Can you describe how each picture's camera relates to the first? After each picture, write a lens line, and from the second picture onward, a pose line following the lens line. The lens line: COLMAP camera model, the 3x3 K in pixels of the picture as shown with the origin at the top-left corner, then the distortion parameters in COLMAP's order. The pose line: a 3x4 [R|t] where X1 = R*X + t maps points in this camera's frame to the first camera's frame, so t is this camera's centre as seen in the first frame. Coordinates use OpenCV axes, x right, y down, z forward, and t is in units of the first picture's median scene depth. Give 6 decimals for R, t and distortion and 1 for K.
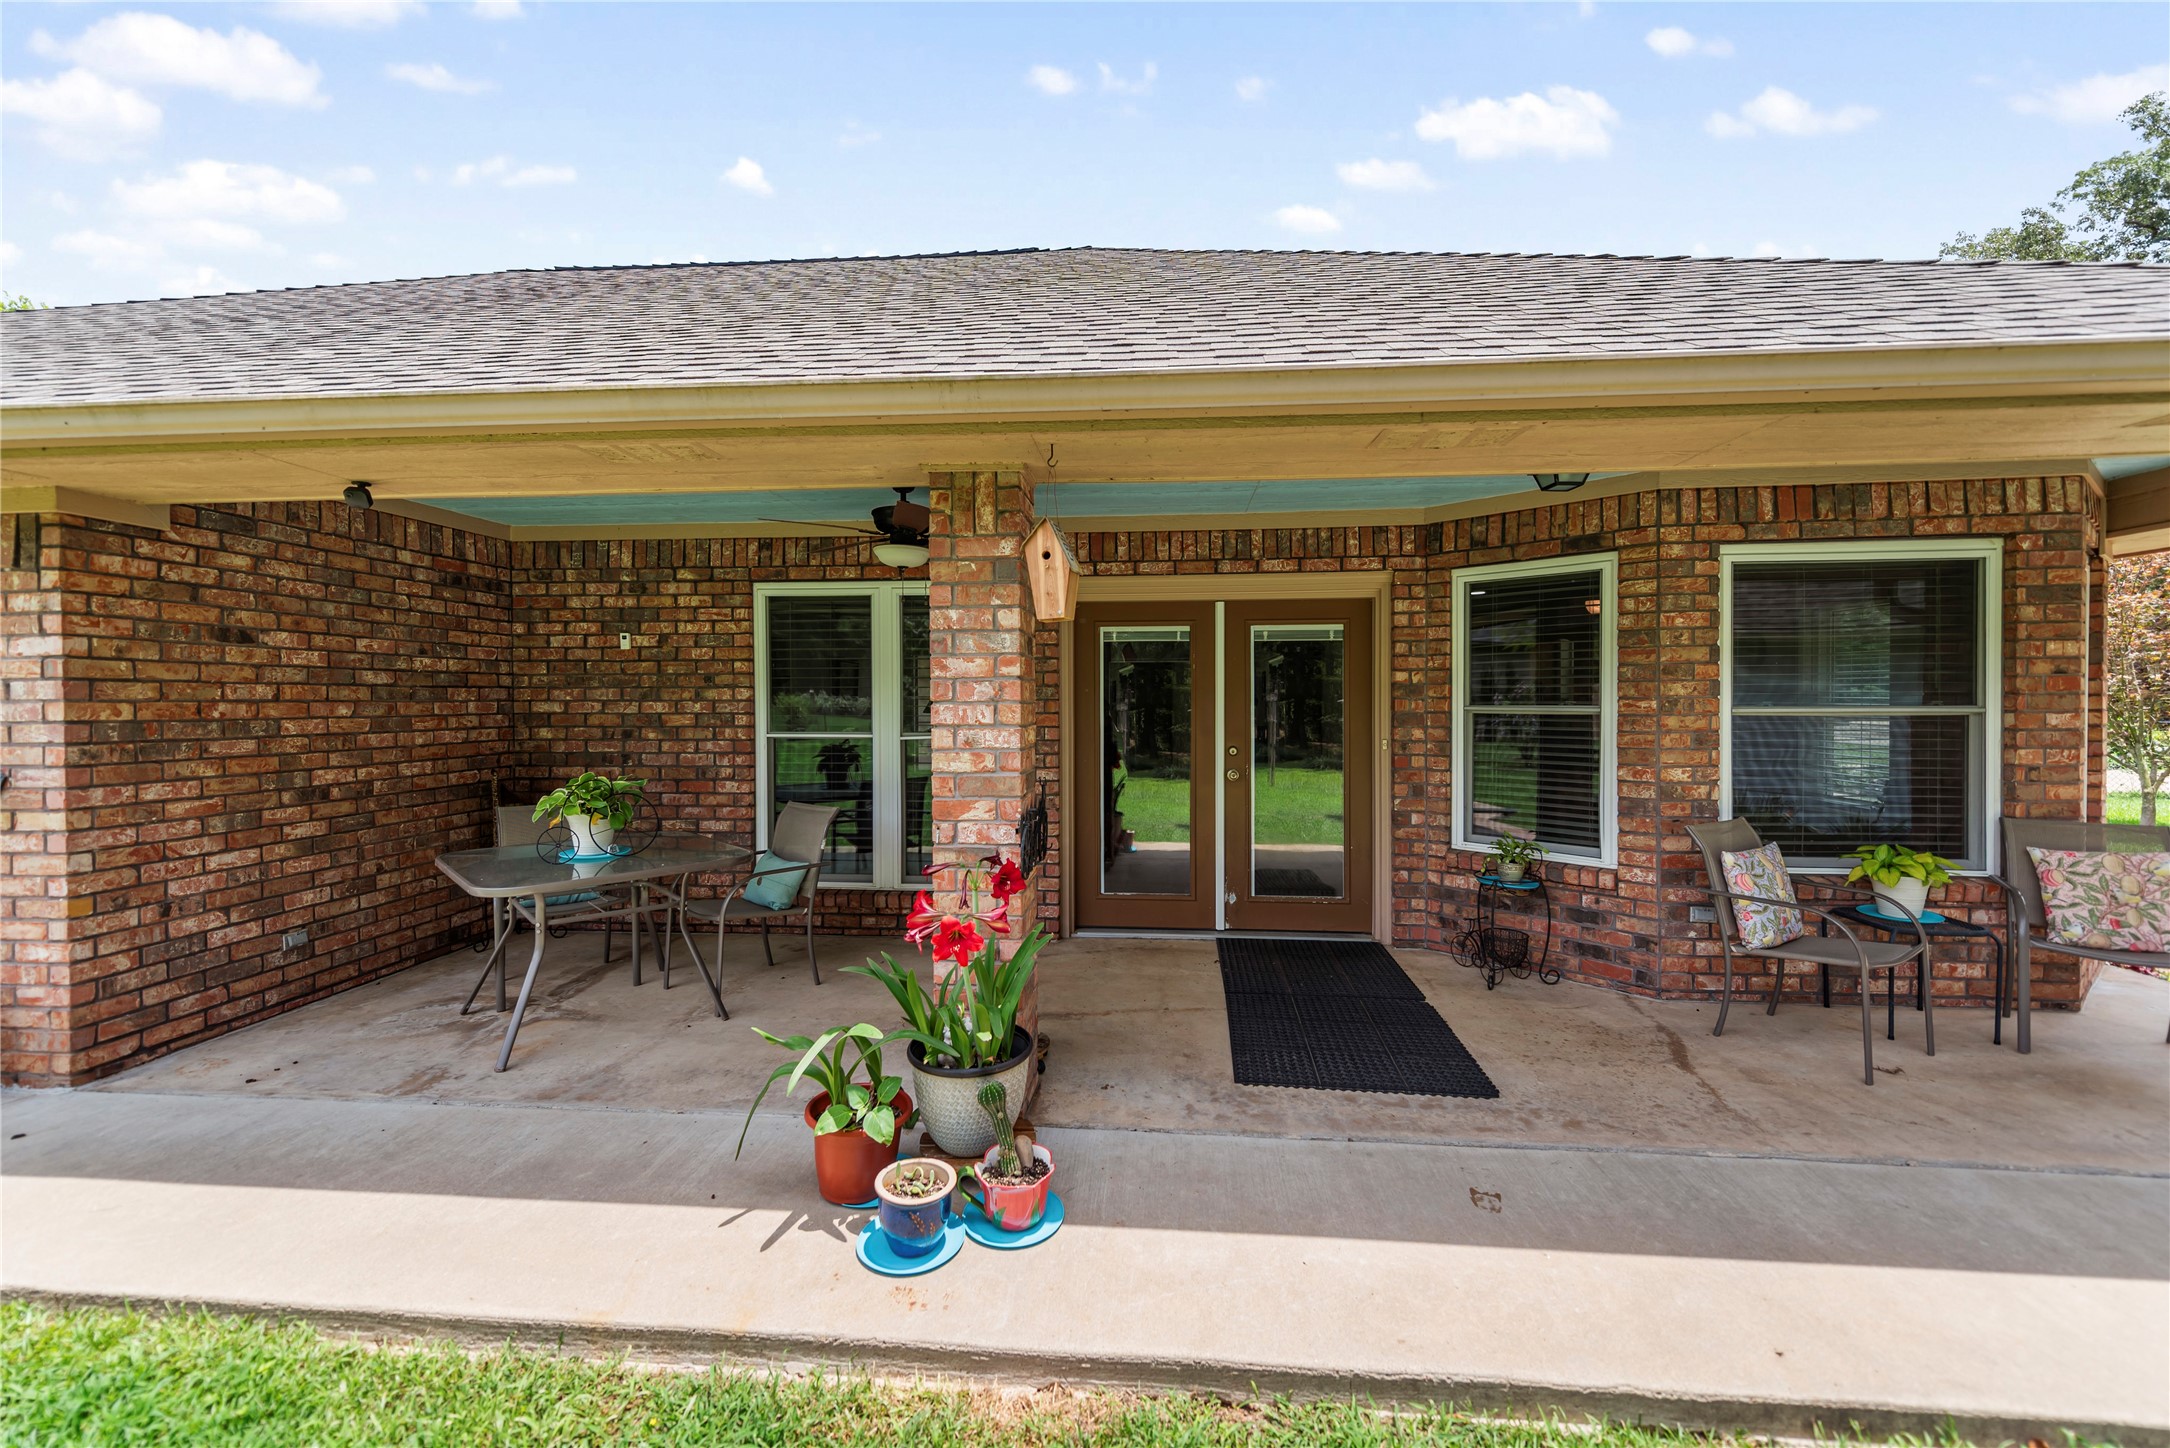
lens RADIAL K [[880.7, 0, 1084.1], [0, 880.7, 715.5], [0, 0, 1]] dist [0.013302, -0.005344]
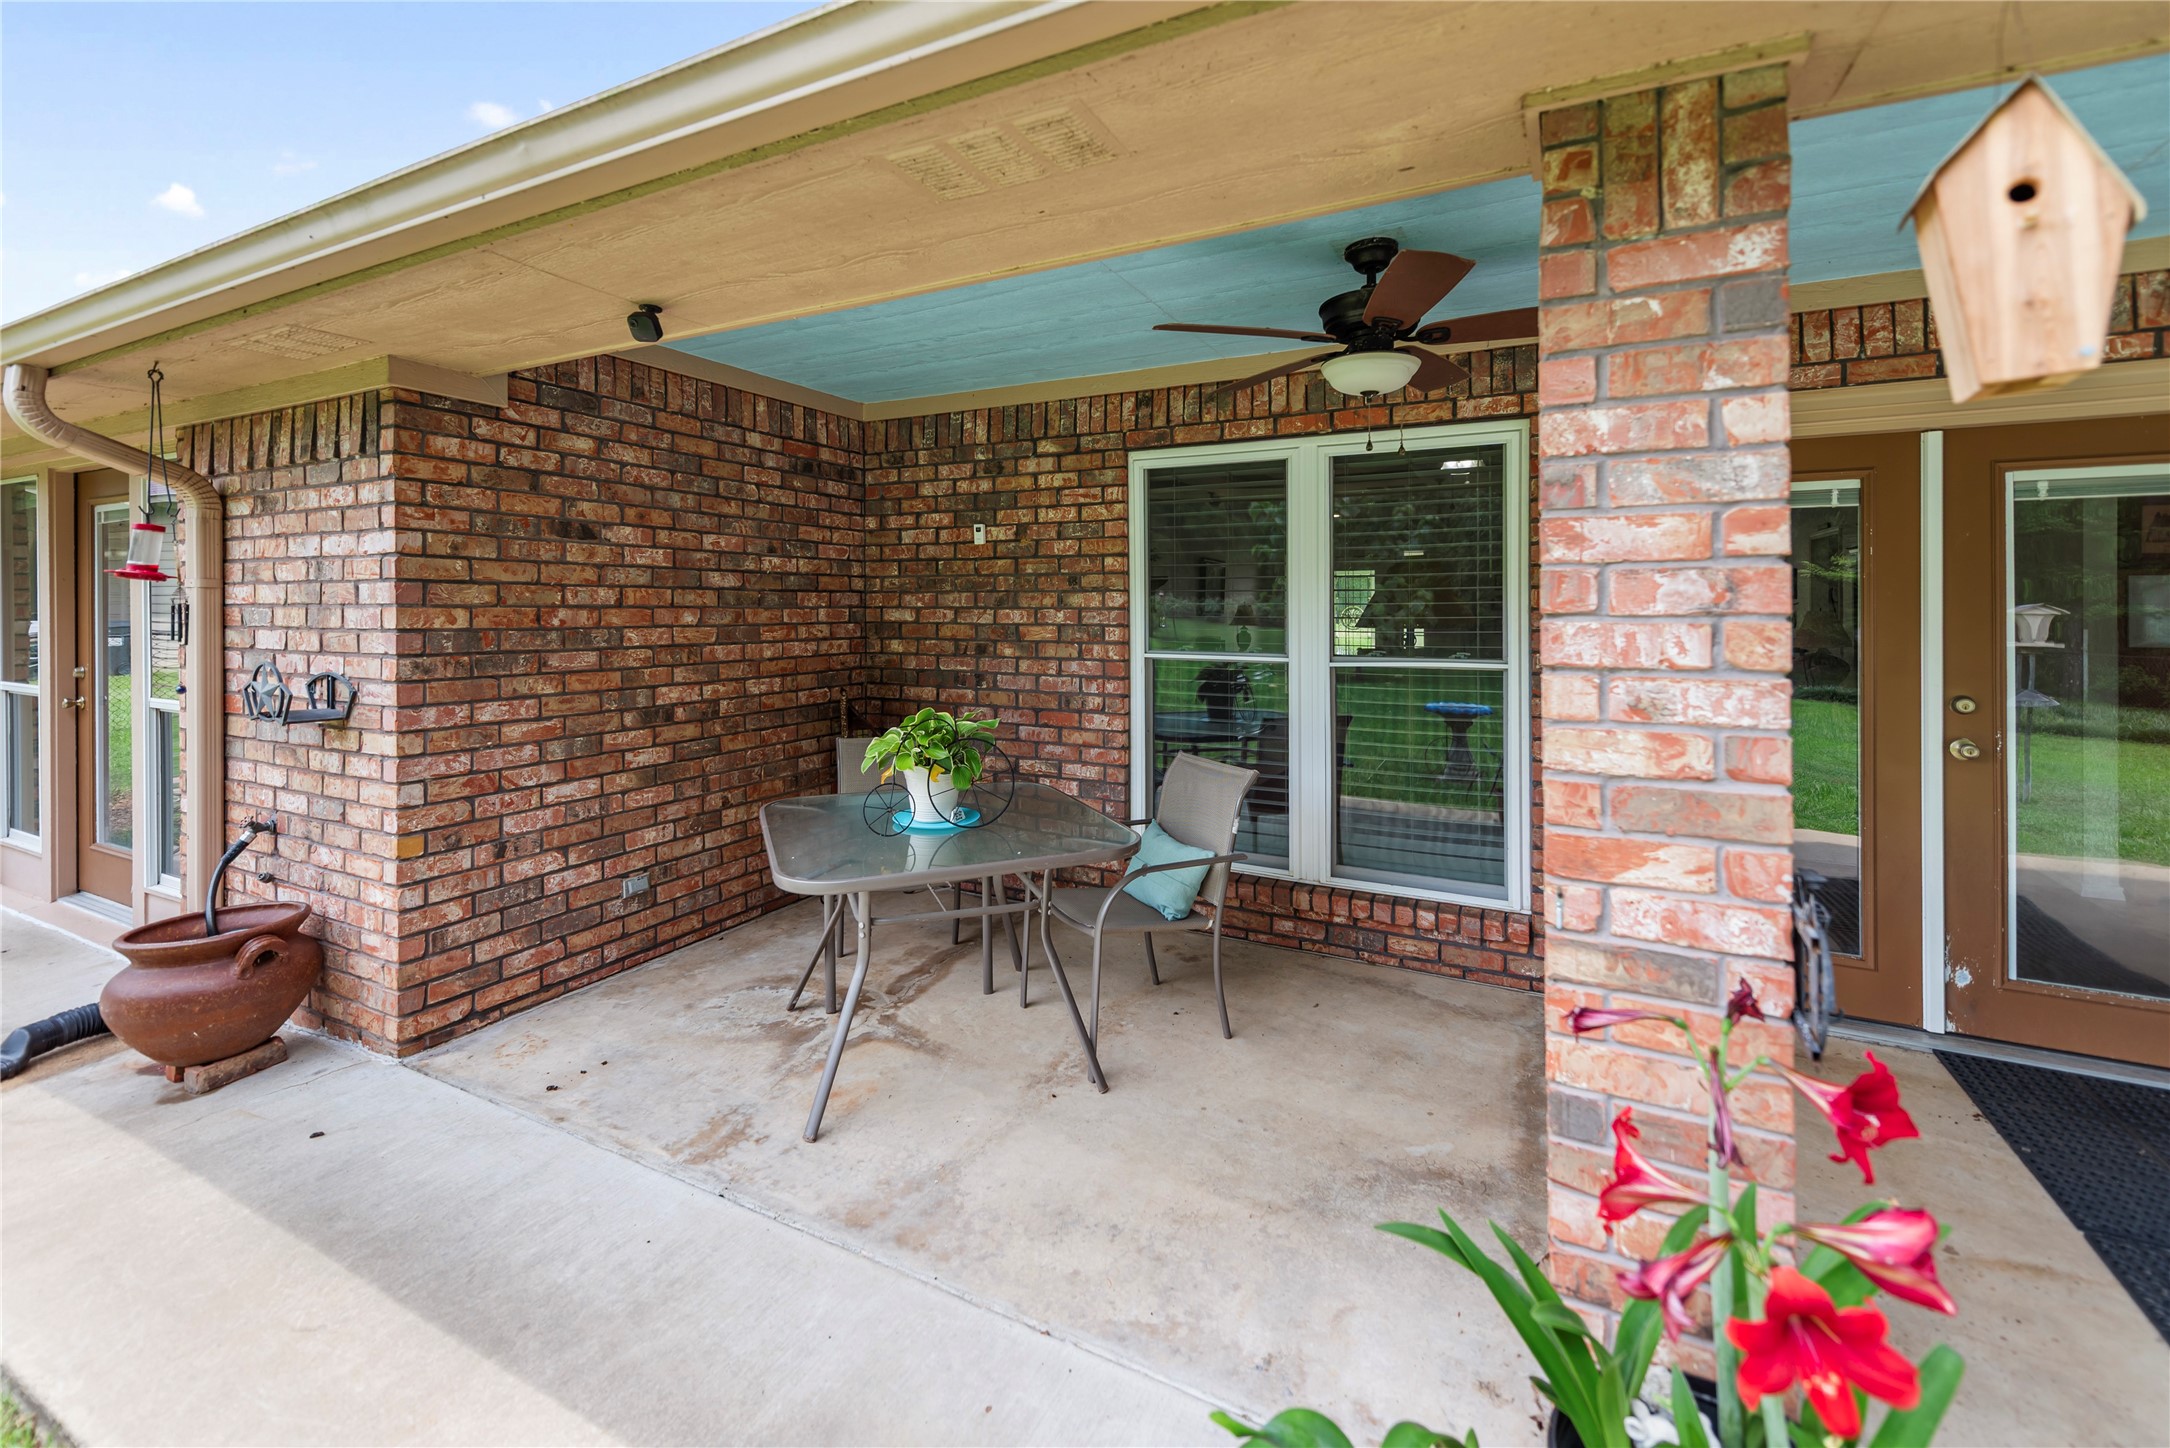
lens RADIAL K [[880.7, 0, 1084.1], [0, 880.7, 715.5], [0, 0, 1]] dist [0.013302, -0.005344]
pose [[0.930438, 0.049060, -0.363151, -0.169567], [-0.010772, 0.994231, 0.106716, -0.007691], [0.366291, -0.095381, 0.925599, 0.358868]]
